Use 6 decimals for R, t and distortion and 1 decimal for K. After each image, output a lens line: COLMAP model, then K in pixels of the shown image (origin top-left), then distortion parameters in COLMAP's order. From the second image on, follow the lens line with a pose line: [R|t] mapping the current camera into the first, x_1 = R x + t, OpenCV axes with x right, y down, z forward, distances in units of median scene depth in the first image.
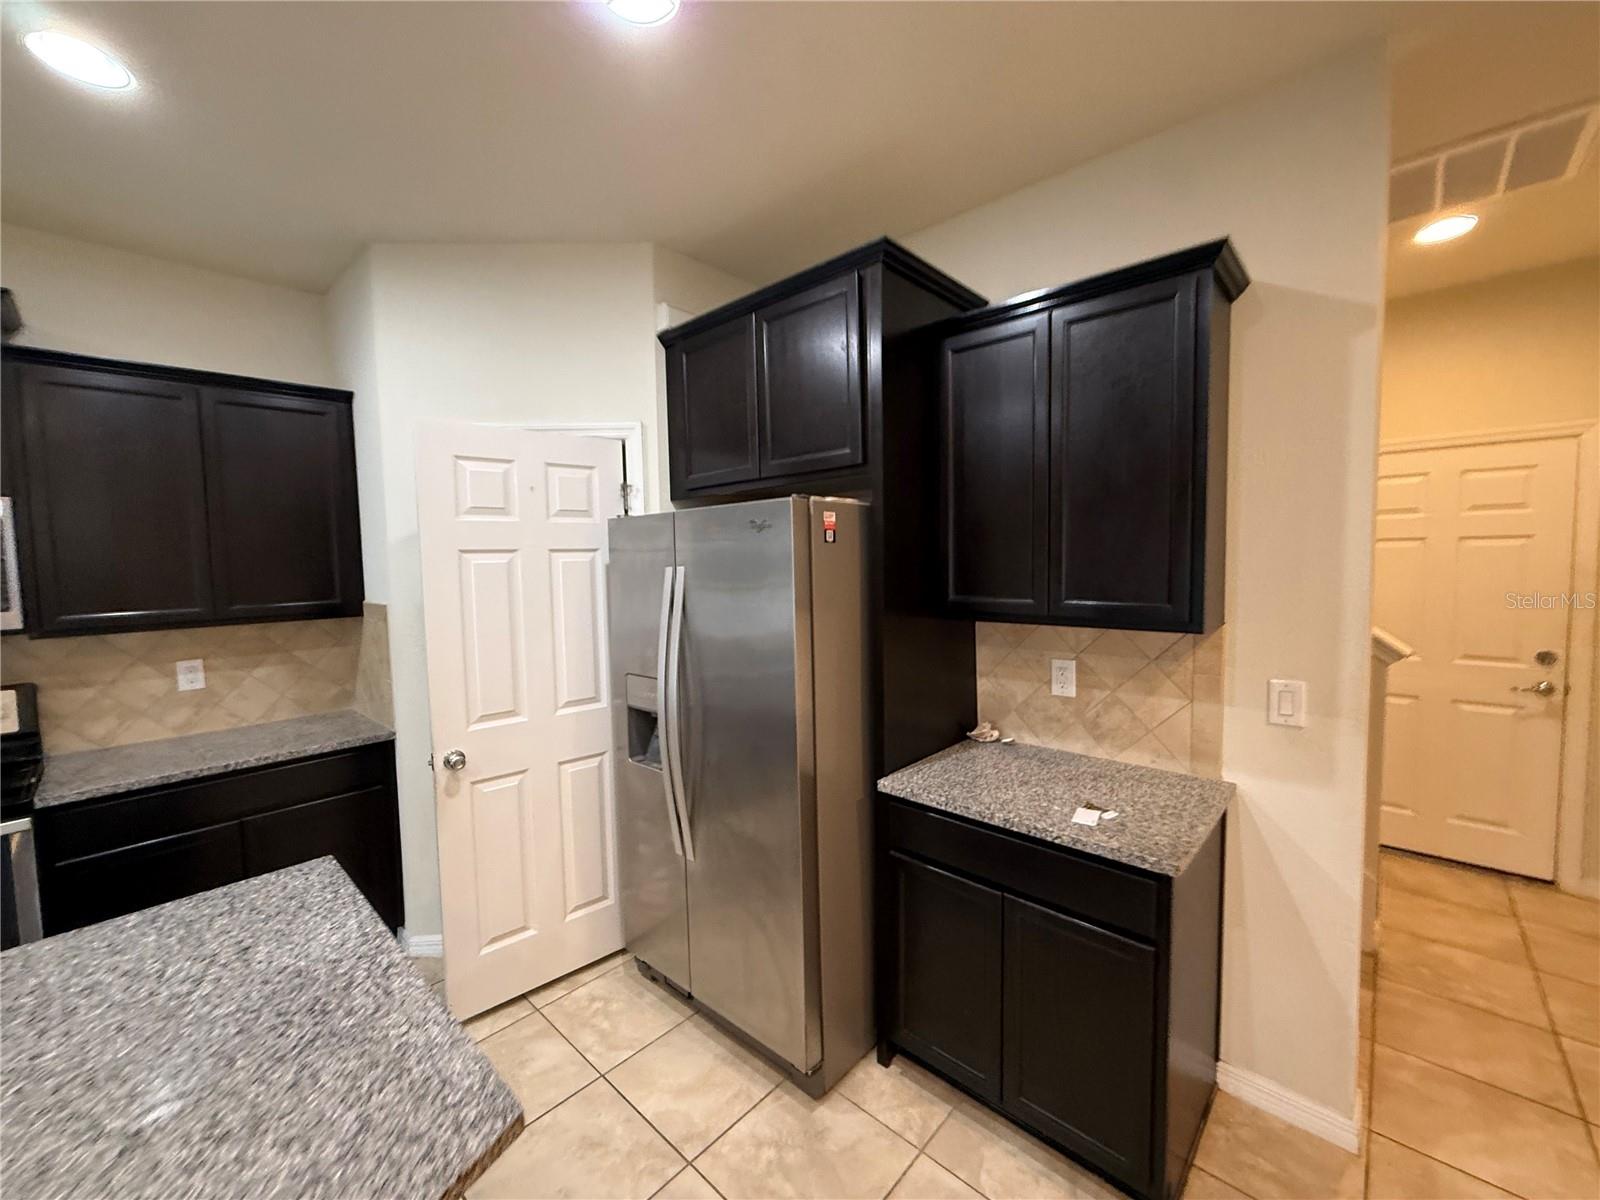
lens RADIAL K [[641.2, 0, 803.5], [0, 641.2, 599.9], [0, 0, 1]] dist [-0.003076, 0.000523]
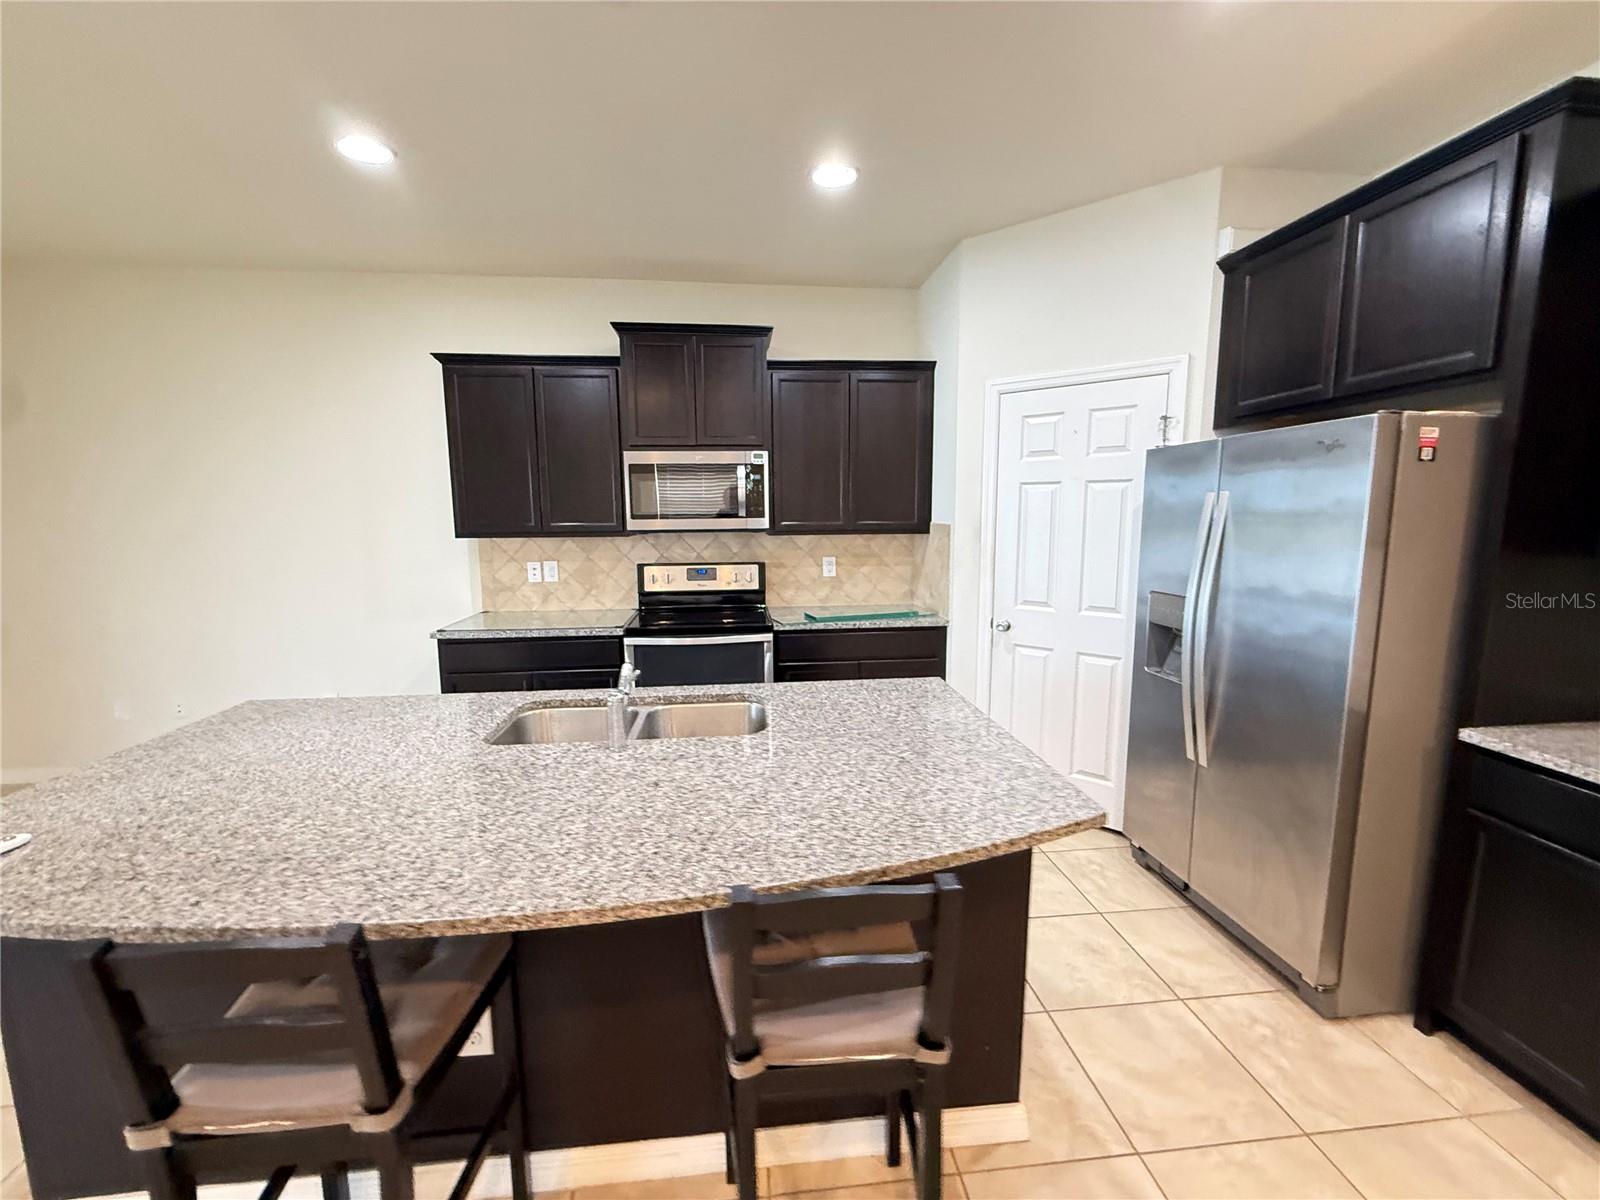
lens RADIAL K [[641.2, 0, 794.9], [0, 641.2, 594.7], [0, 0, 1]] dist [-0.003076, 0.000523]
pose [[0.743520, 0.104075, -0.660565, -0.005047], [-0.052822, 0.993869, 0.097132, 0.052641], [0.666624, -0.037327, 0.744459, -0.256478]]
